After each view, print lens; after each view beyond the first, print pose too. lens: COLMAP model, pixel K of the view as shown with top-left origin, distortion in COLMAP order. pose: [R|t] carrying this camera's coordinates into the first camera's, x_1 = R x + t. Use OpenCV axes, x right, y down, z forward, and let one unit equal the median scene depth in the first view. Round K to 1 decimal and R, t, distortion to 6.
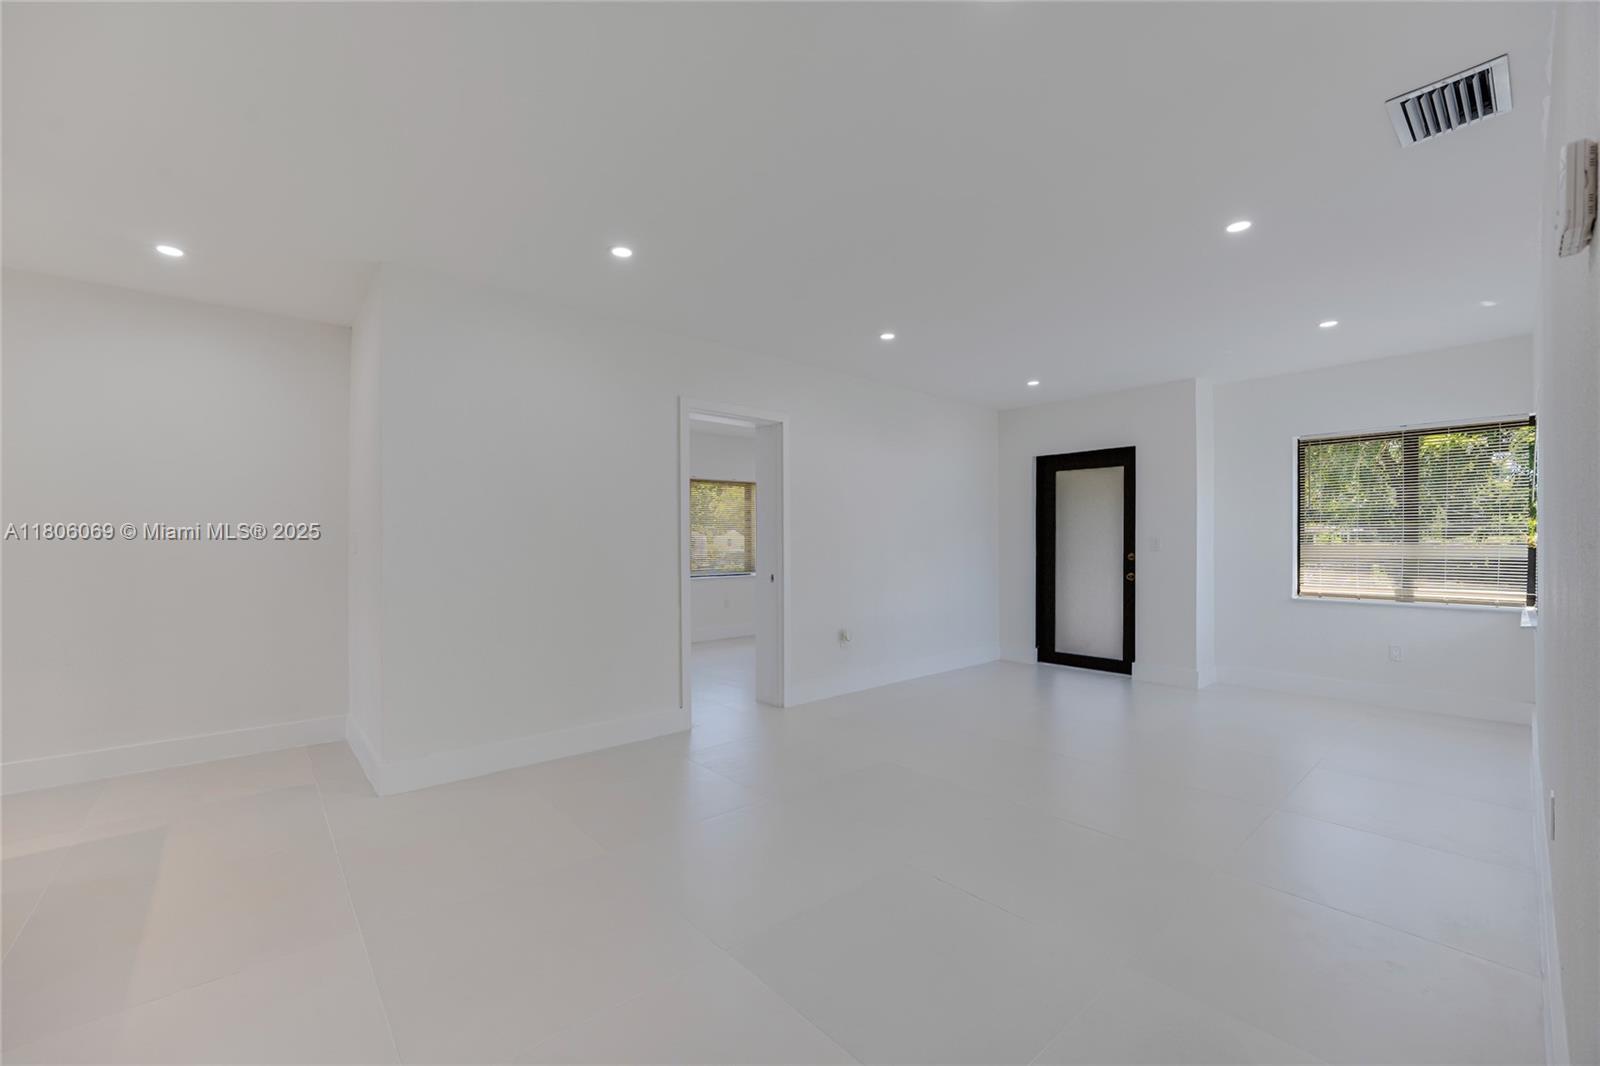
lens RADIAL K [[657.3, 0, 798.0], [0, 657.3, 540.6], [0, 0, 1]] dist [0.001889, 0.000215]
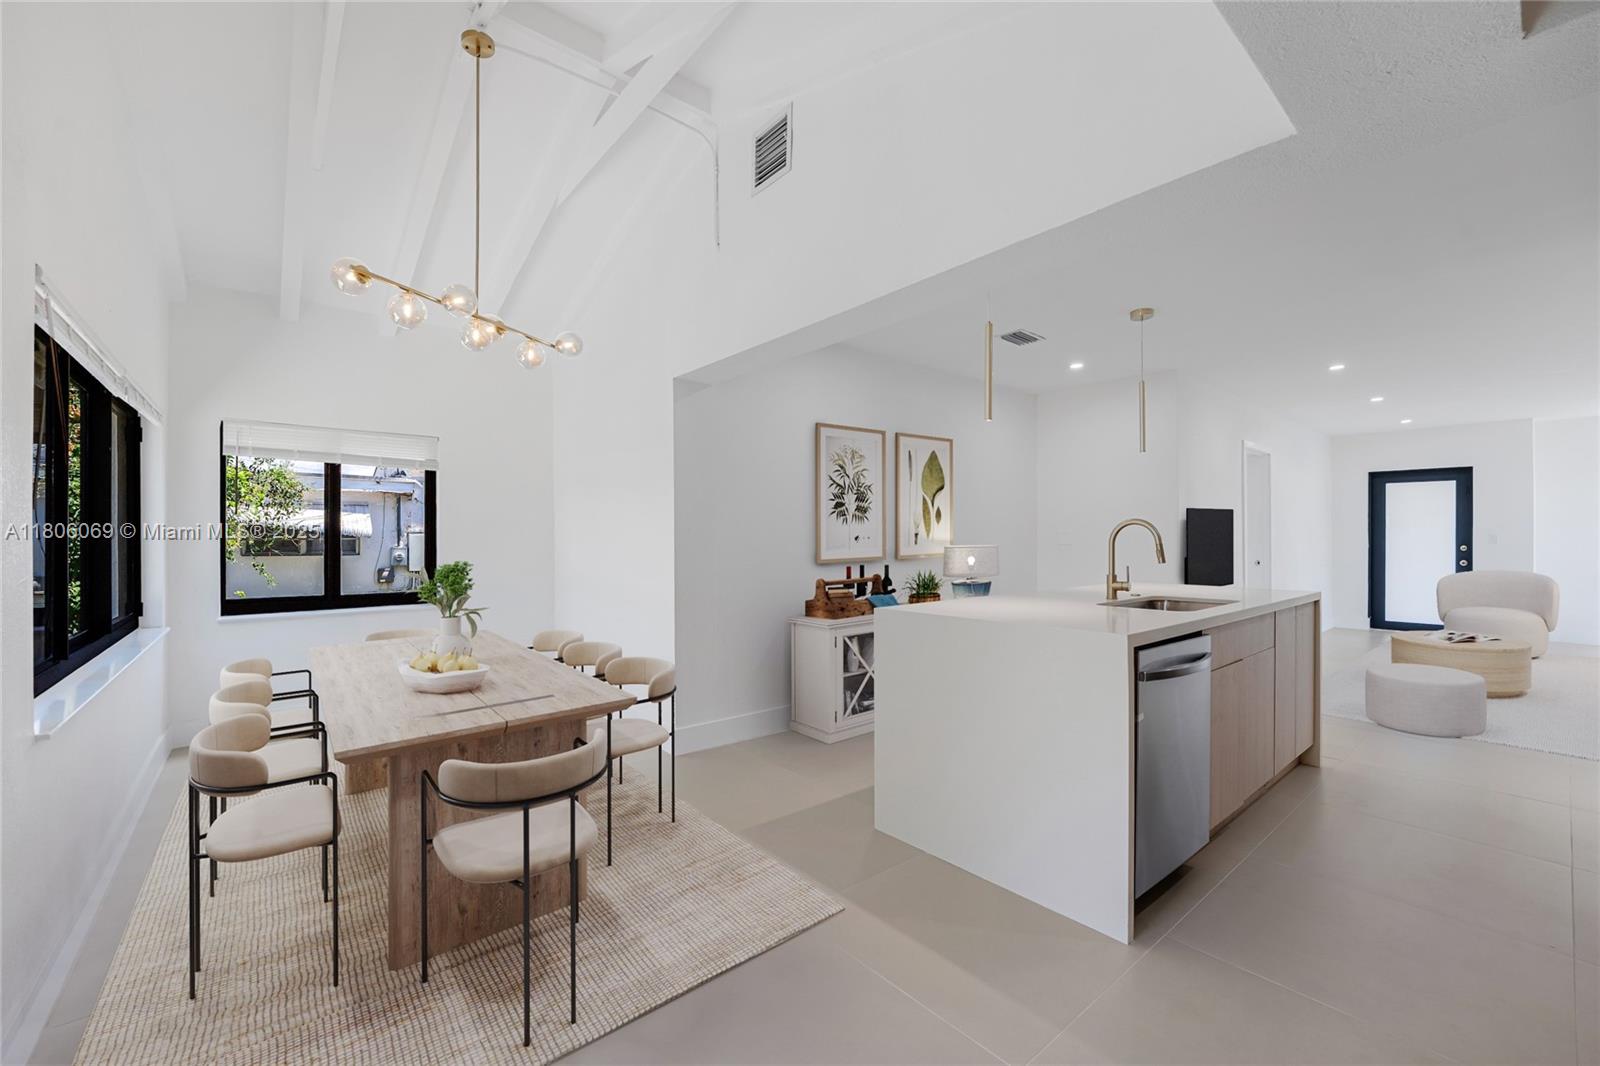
lens RADIAL K [[648.0, 0, 791.8], [0, 648.0, 535.8], [0, 0, 1]] dist [-0.000729, -0.005493]
pose [[0.999518, 0.002990, -0.030910, -0.827374], [-0.002911, 0.999992, 0.002572, -0.000365], [0.030917, -0.002480, 0.999519, -0.354169]]
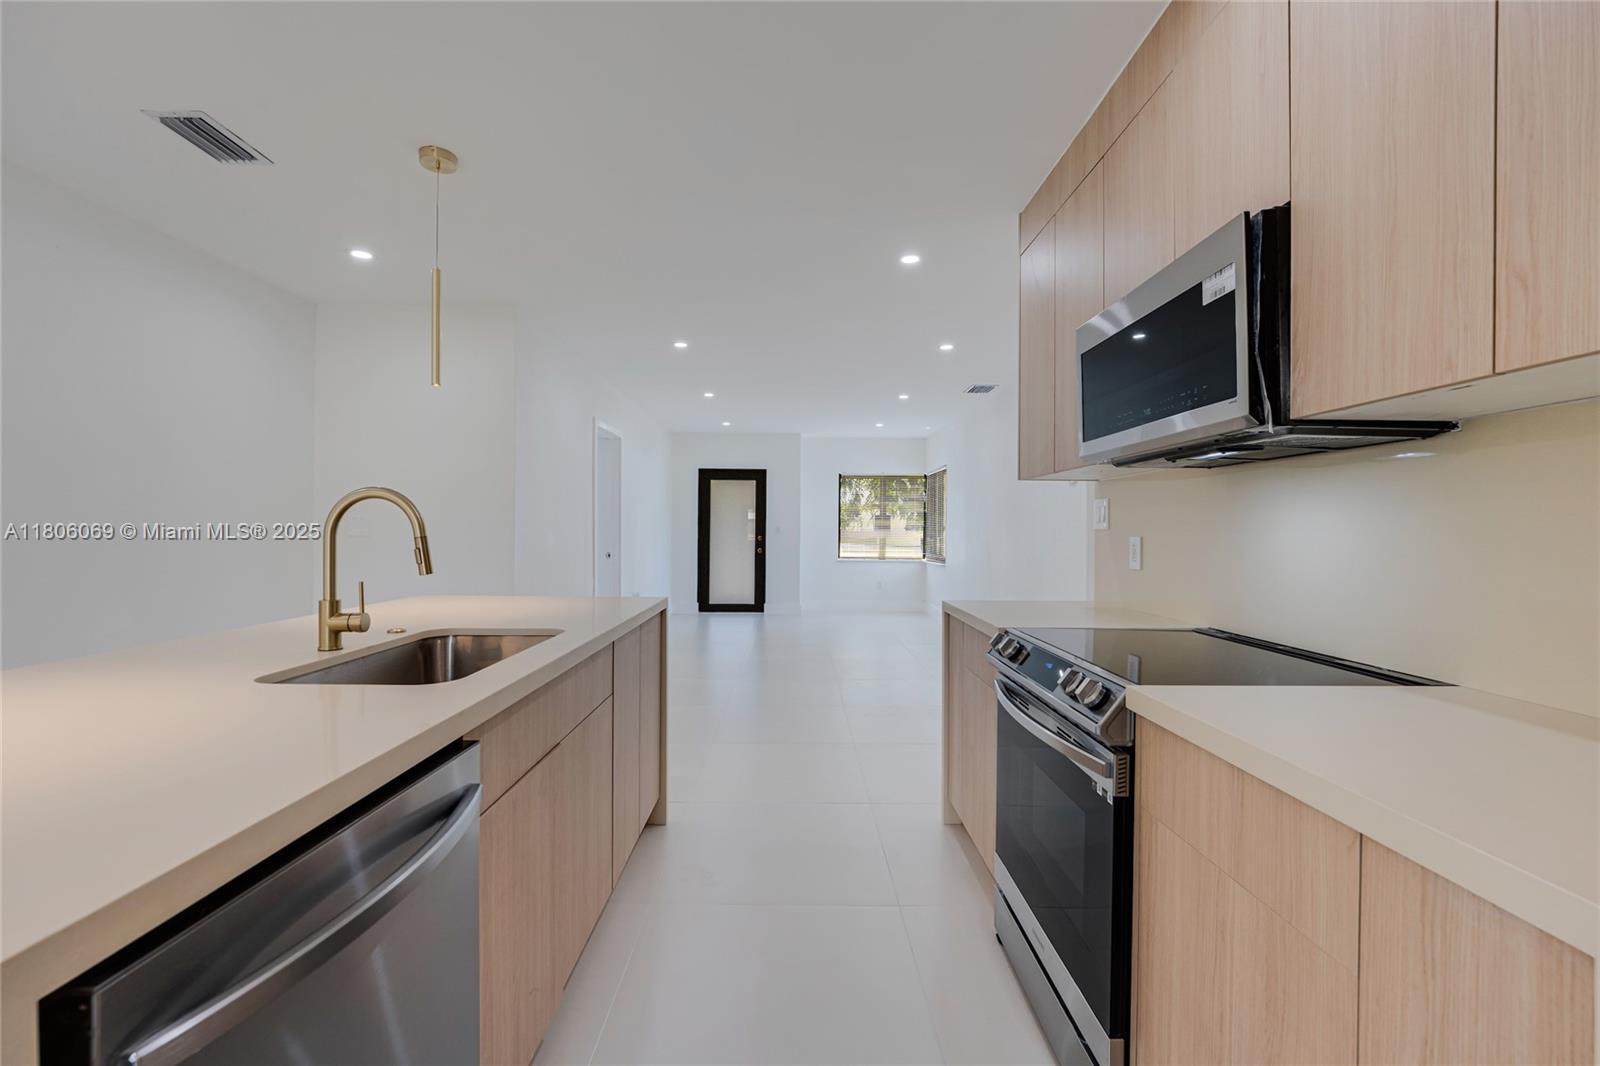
lens RADIAL K [[670.5, 0, 800.0], [0, 670.5, 533.0], [0, 0, 1]] dist [0.000049, 0.000007]
pose [[0.653188, 0.003514, 0.757188, -0.660230], [-0.012076, 0.999910, 0.005777, 0.001619], [-0.757099, -0.012917, 0.653172, -0.129358]]
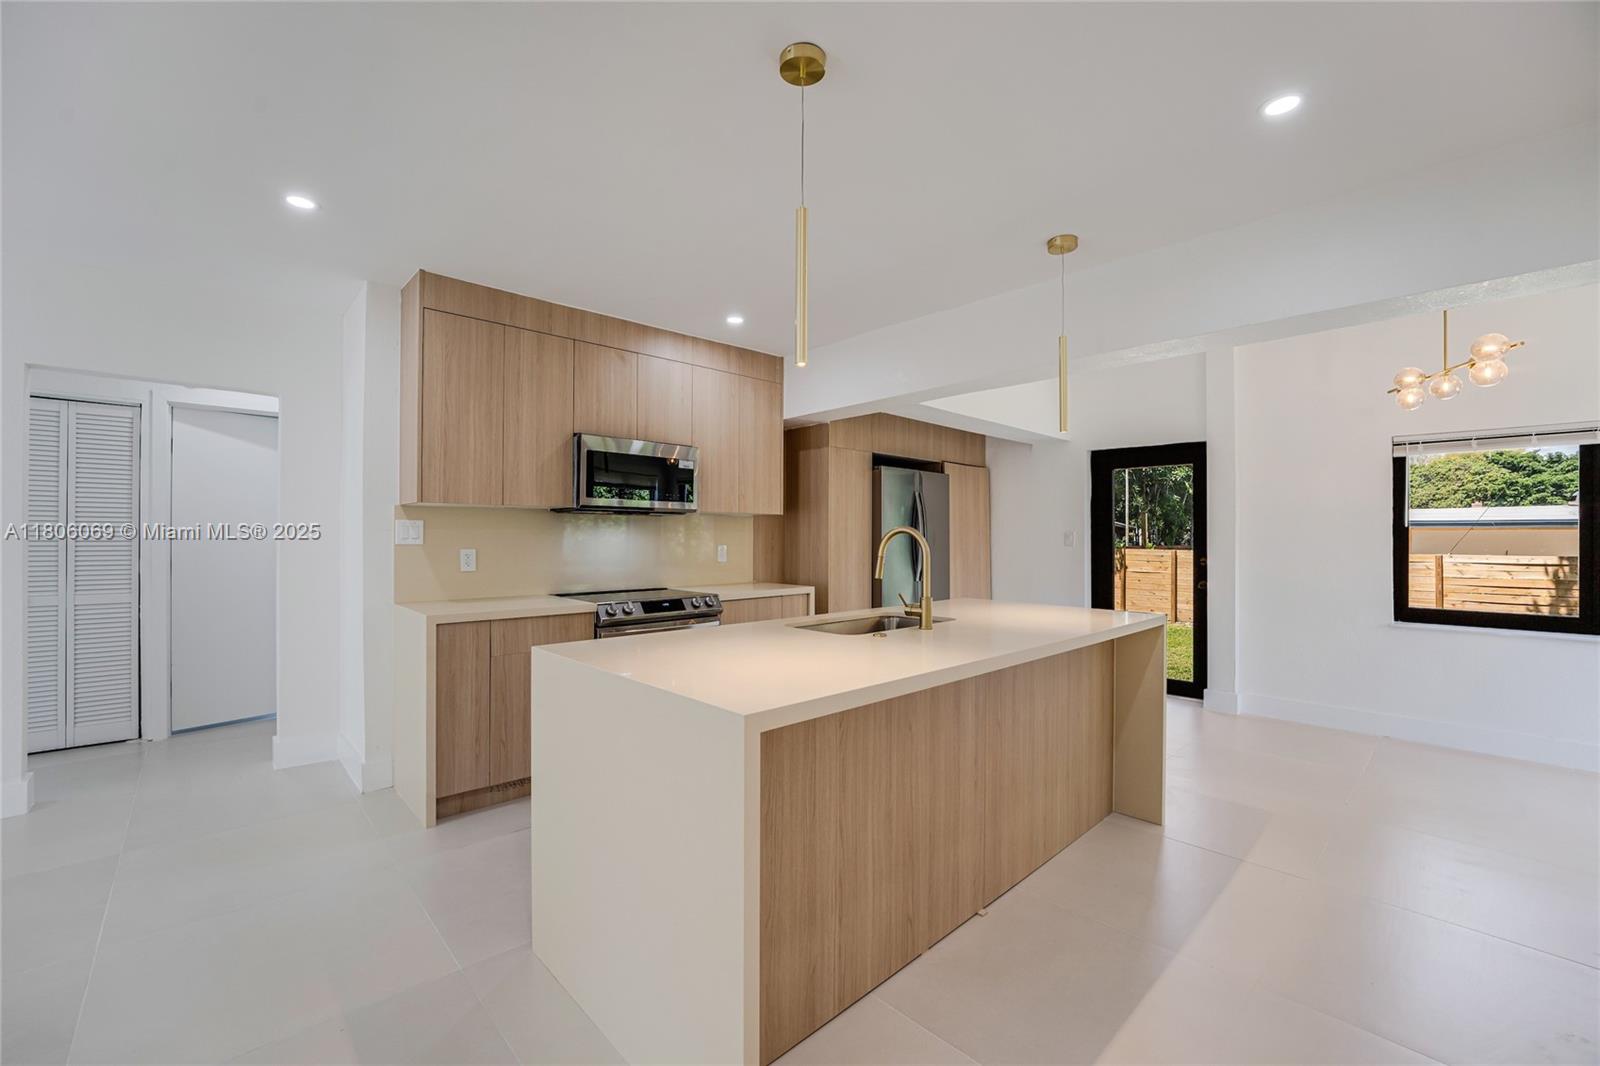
lens RADIAL K [[643.9, 0, 787.2], [0, 643.9, 533.2], [0, 0, 1]] dist [0.000197, 0.000089]
pose [[-0.999969, 0.003990, -0.006782, -0.494113], [0.004104, 0.999849, -0.016910, 0.000512], [0.006714, -0.016938, -0.999834, 0.588300]]
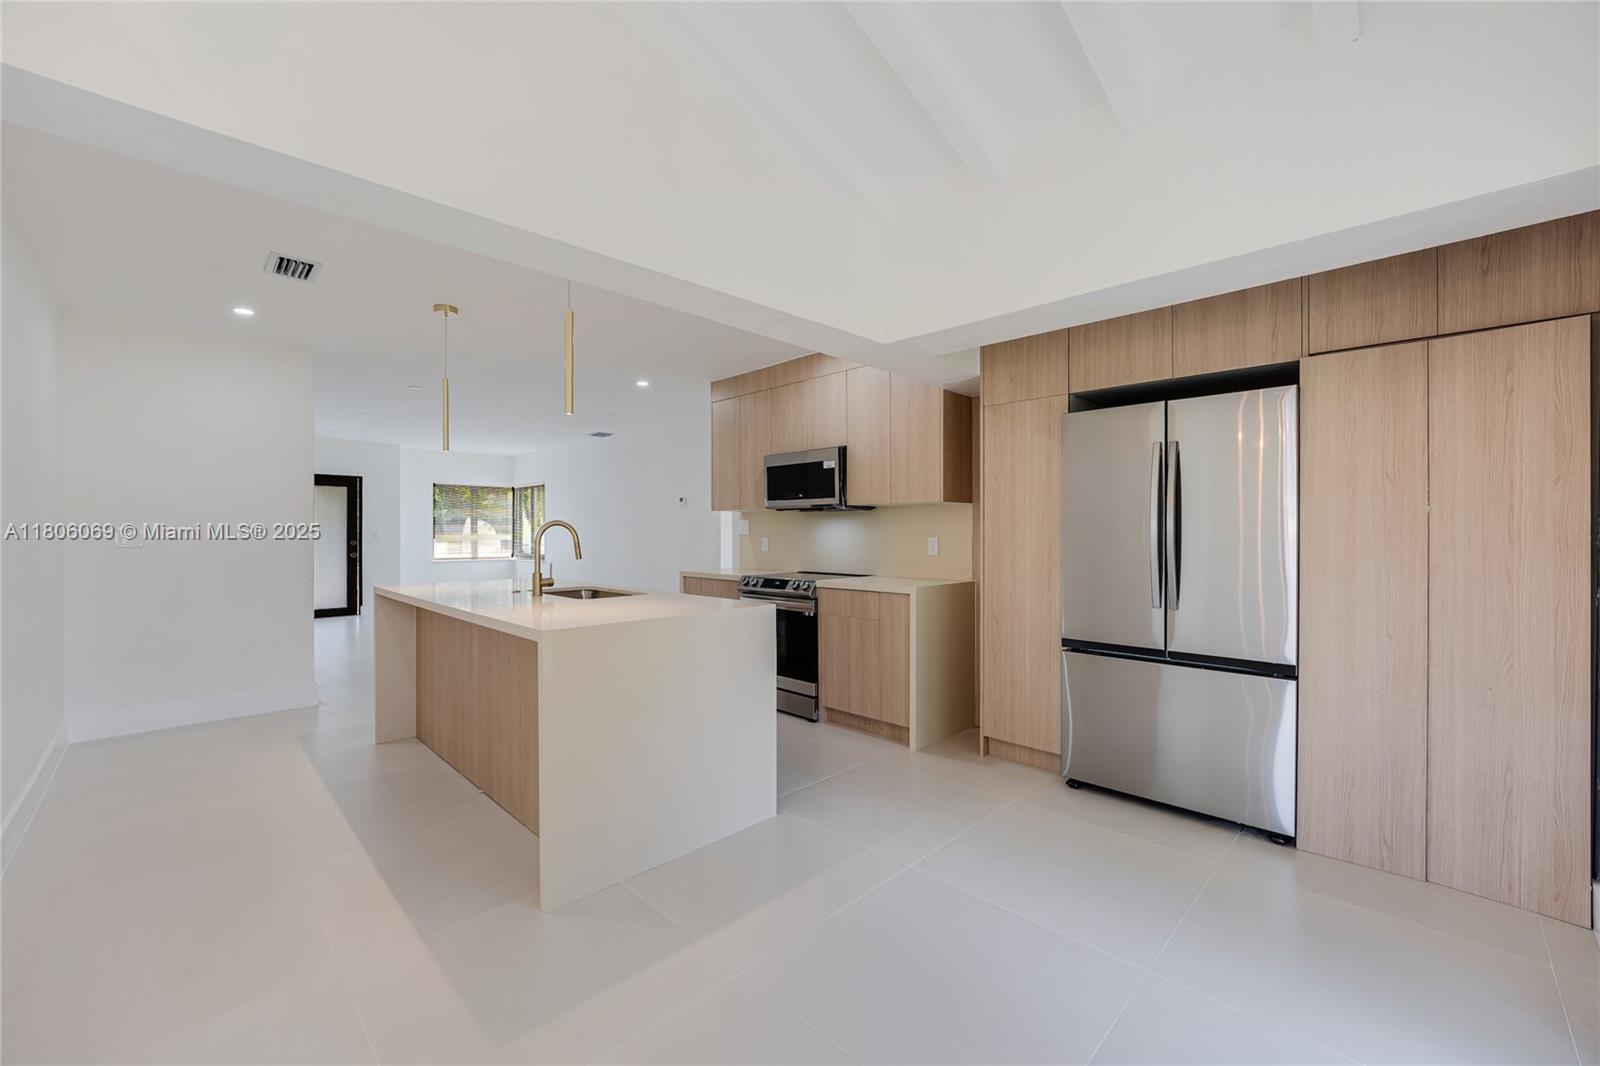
lens RADIAL K [[643.9, 0, 787.2], [0, 643.9, 533.2], [0, 0, 1]] dist [0.000197, 0.000089]
pose [[-0.045773, -0.001288, 0.998951, -1.147511], [-0.001650, 0.999998, 0.001214, -0.003292], [-0.998950, -0.001593, -0.045775, -0.002980]]
